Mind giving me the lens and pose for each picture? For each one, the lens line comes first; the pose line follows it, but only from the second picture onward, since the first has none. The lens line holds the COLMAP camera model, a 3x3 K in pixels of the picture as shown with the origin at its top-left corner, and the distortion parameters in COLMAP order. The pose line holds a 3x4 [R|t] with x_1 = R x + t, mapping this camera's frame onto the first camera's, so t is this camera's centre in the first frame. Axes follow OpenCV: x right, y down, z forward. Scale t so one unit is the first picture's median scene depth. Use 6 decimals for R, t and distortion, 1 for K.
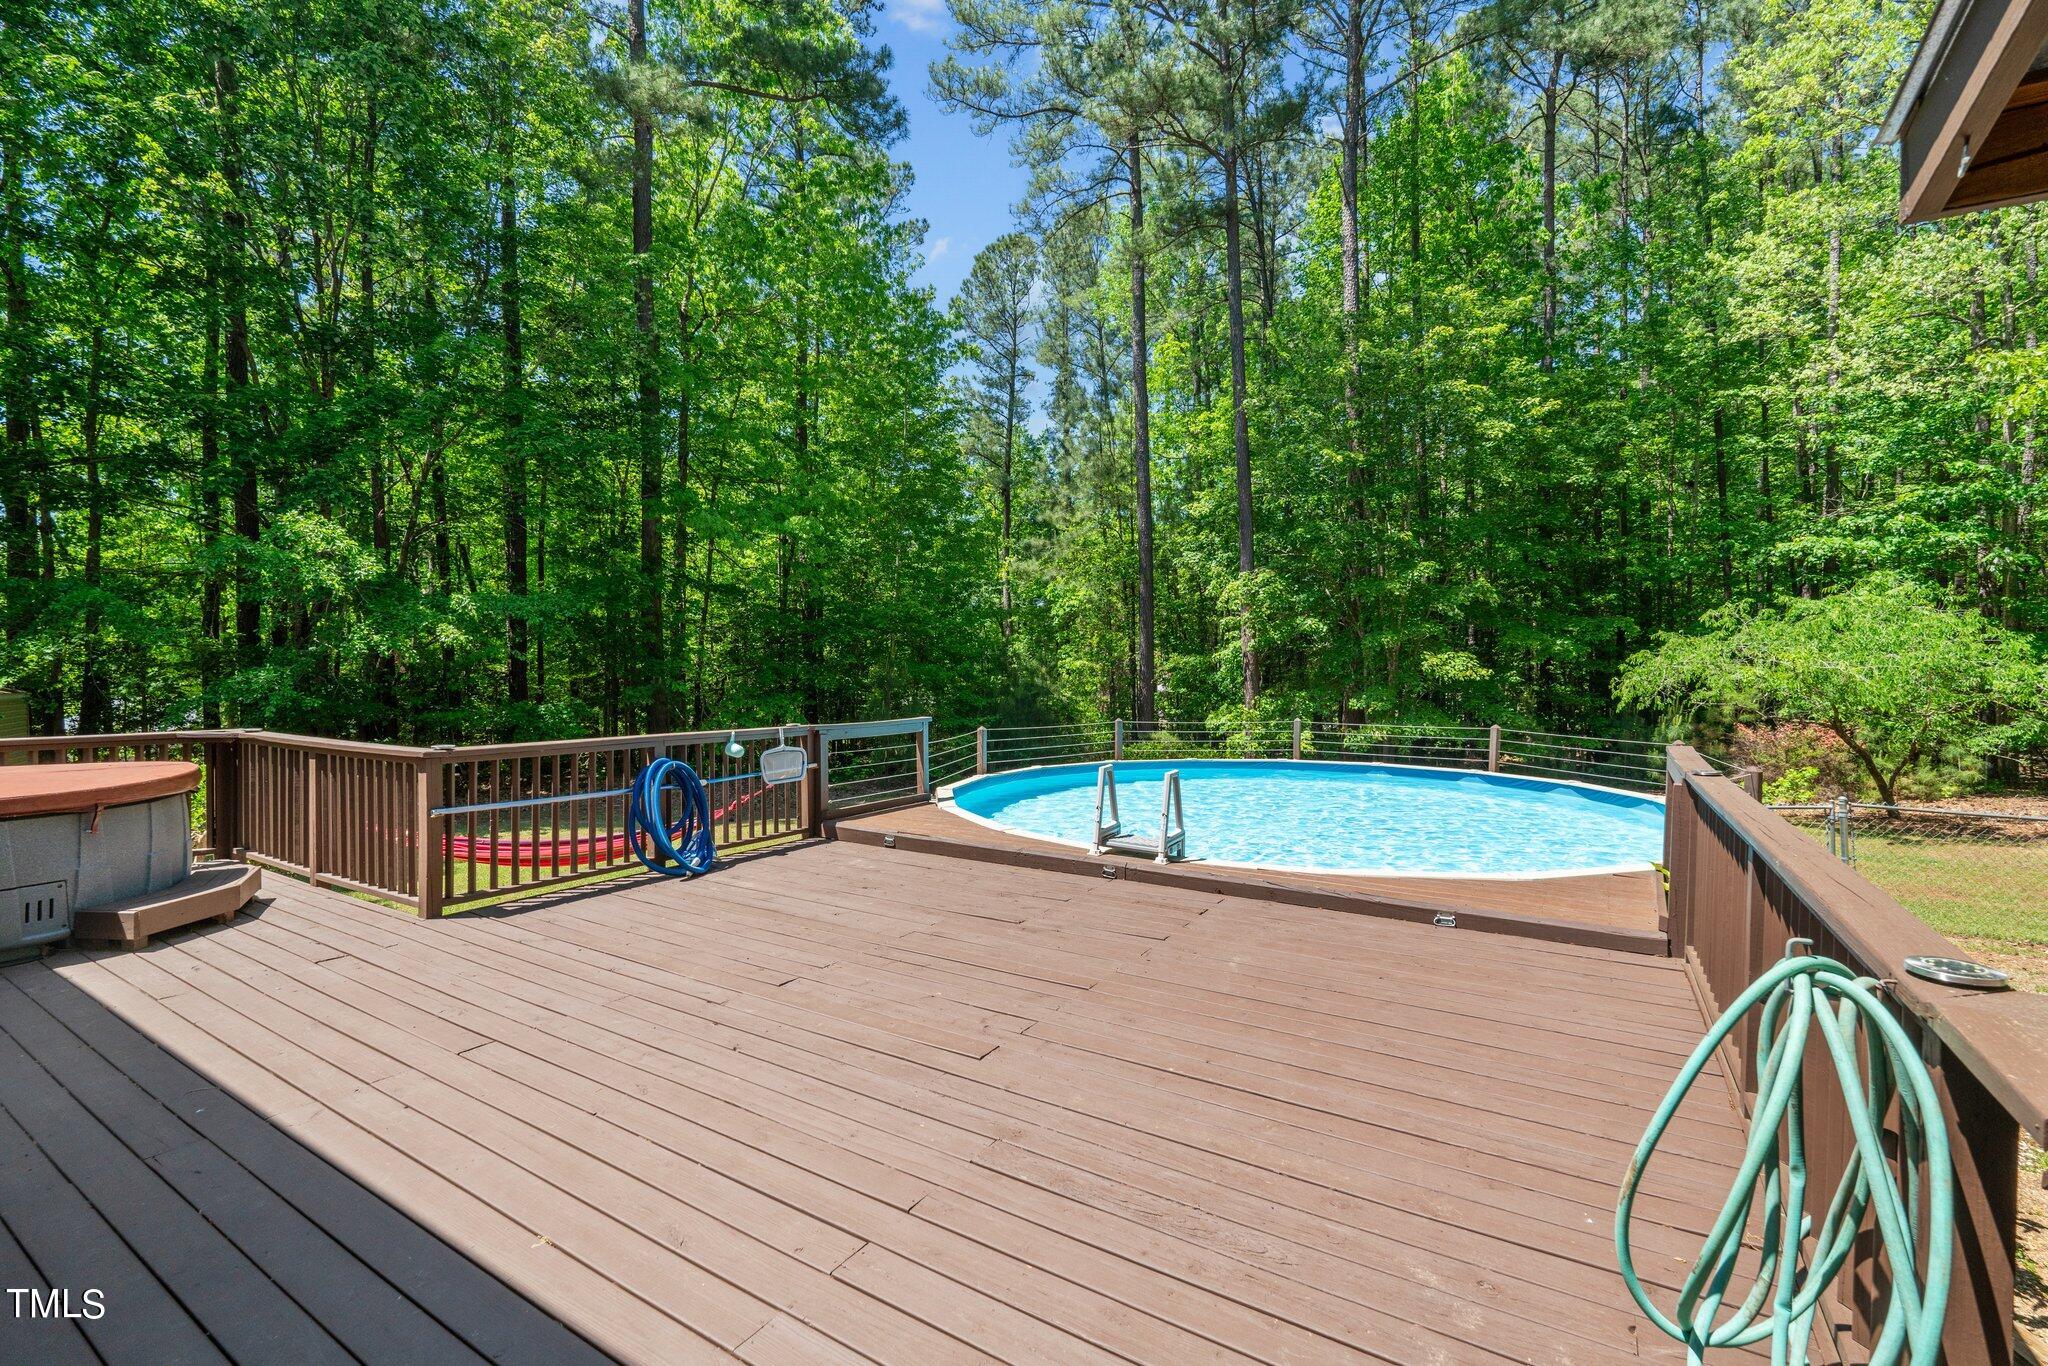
lens RADIAL K [[899.6, 0, 1023.4], [0, 899.6, 681.6], [0, 0, 1]] dist [-0.010495, 0.002059]
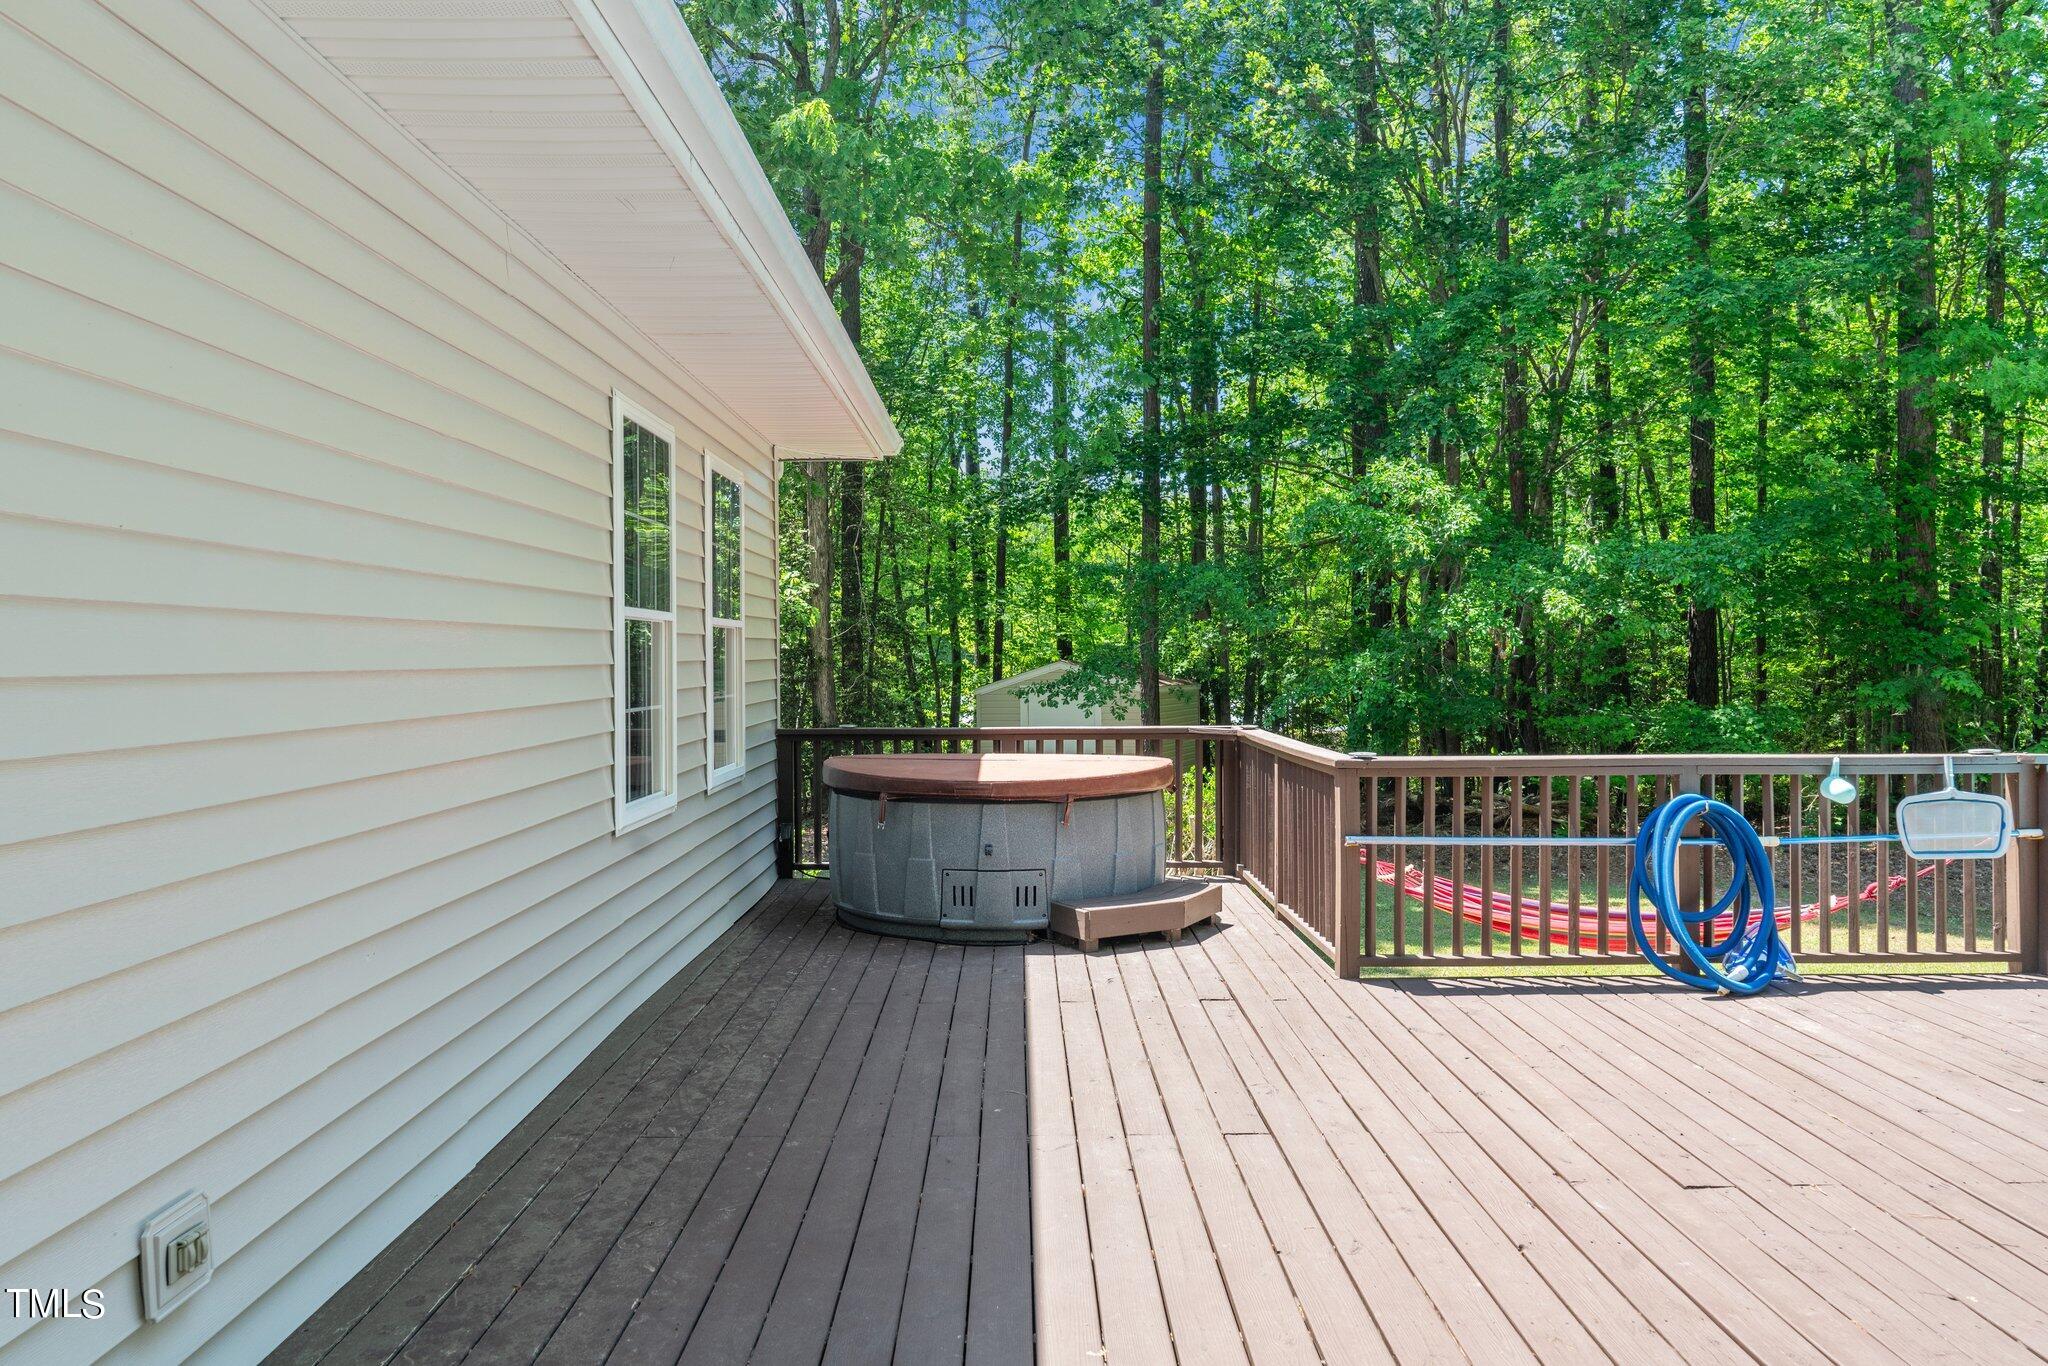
lens RADIAL K [[1444.7, 0, 1017.5], [0, 1444.7, 665.5], [0, 0, 1]] dist [0.004624, 0.002867]
pose [[0.530638, -0.003453, -0.847592, 0.163194], [-0.001051, 0.999988, -0.004732, 0.002038], [0.847598, 0.003402, 0.530628, 0.070938]]
